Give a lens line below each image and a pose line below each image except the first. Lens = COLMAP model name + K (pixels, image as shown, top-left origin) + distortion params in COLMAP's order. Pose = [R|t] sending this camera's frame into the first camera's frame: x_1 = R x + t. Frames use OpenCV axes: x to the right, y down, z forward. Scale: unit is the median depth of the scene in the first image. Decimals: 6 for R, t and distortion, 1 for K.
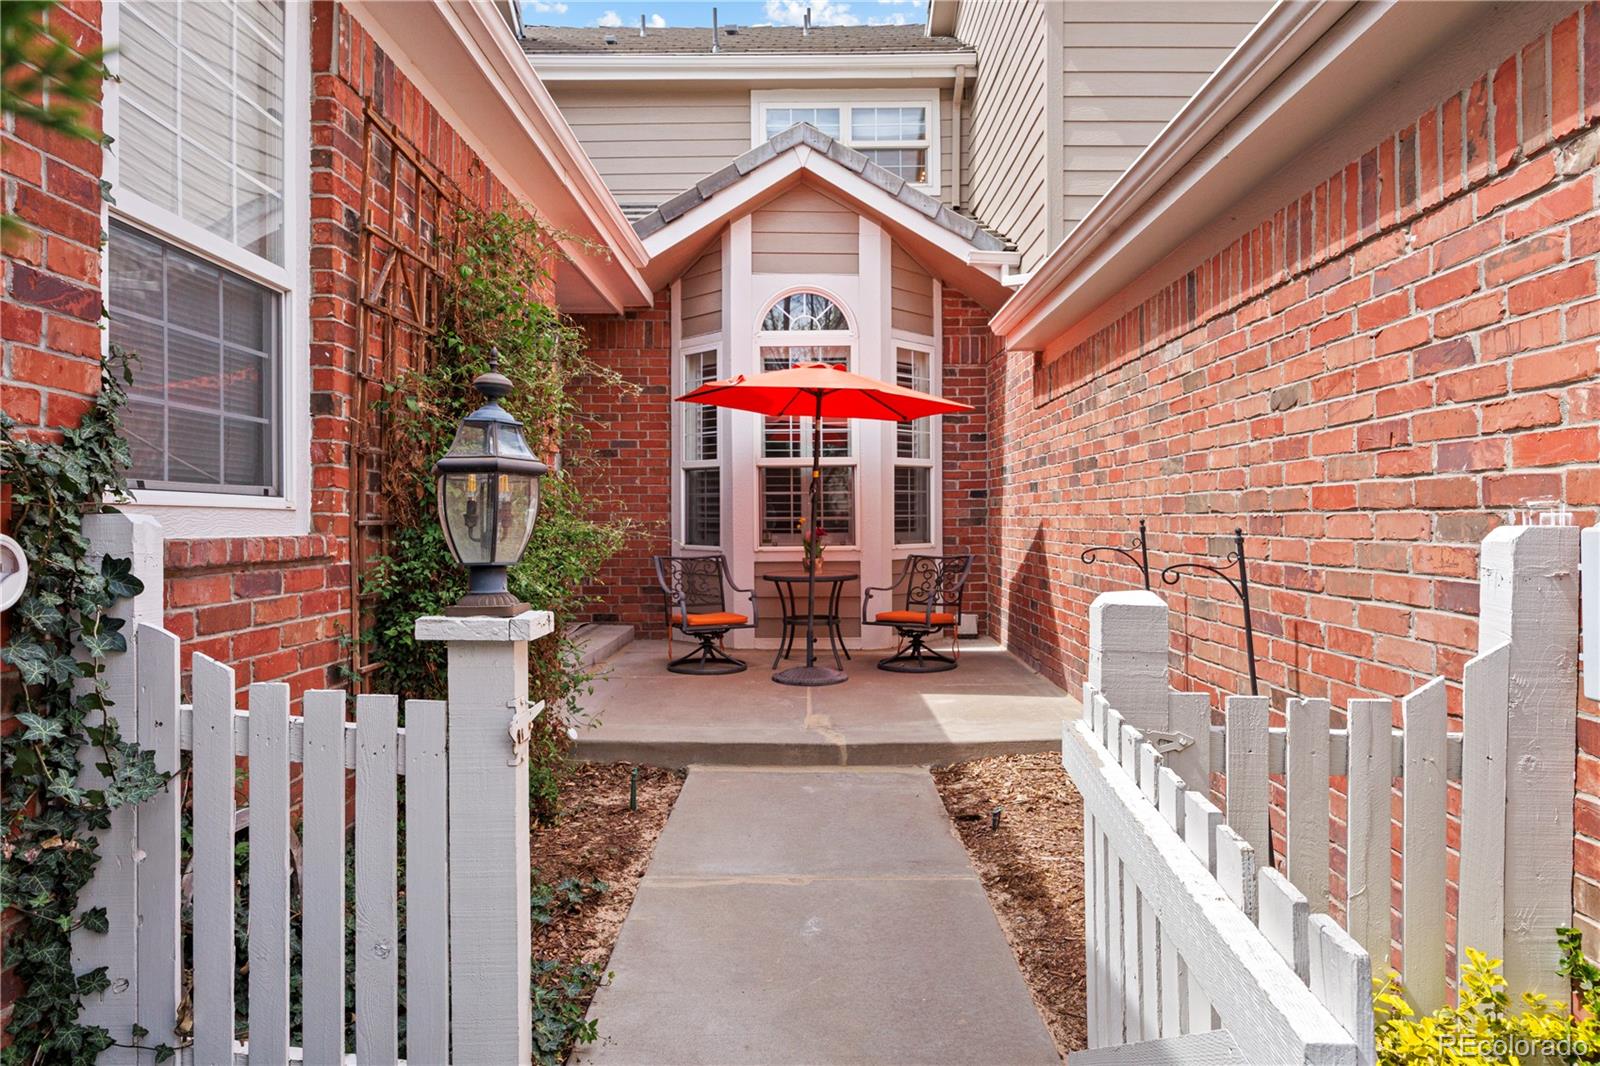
lens RADIAL K [[957.1, 0, 801.8], [0, 957.1, 523.3], [0, 0, 1]] dist [-0.003215, 0.000151]
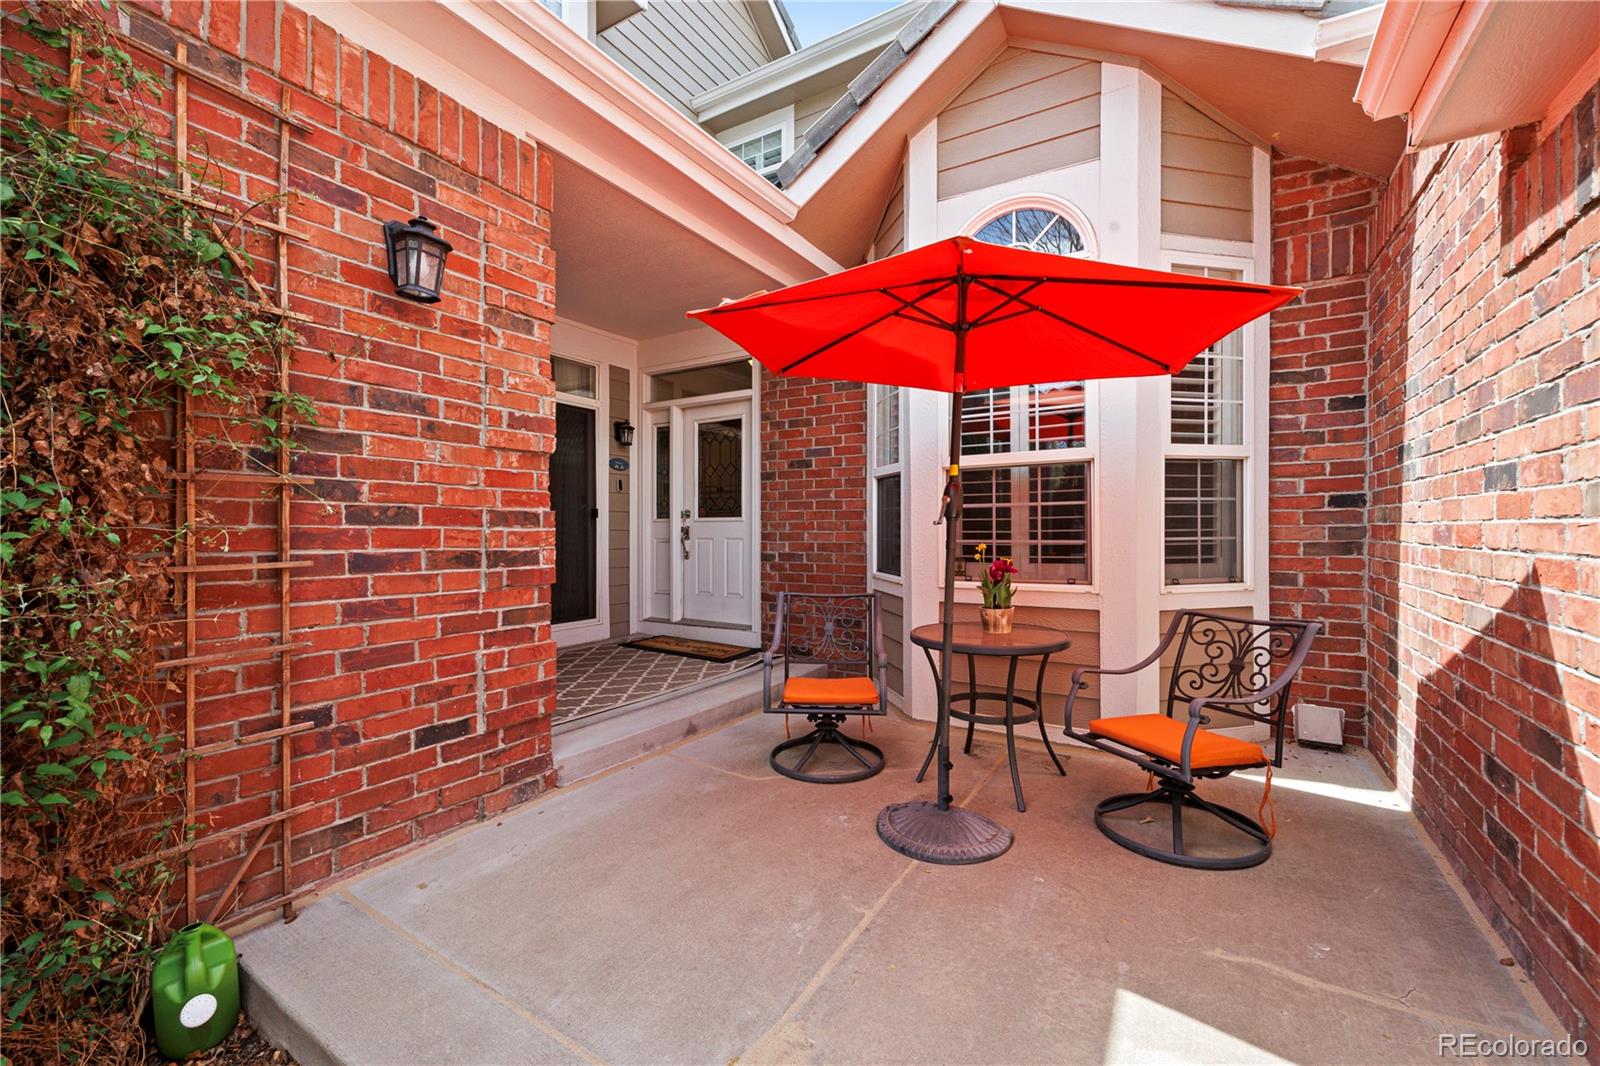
lens RADIAL K [[655.0, 0, 797.8], [0, 655.0, 533.6], [0, 0, 1]] dist [0.004968, 0.000513]
pose [[0.854207, 0.004140, -0.519917, 0.113641], [-0.001638, 0.999985, 0.005272, -0.013015], [0.519931, -0.003652, 0.854201, 0.515146]]
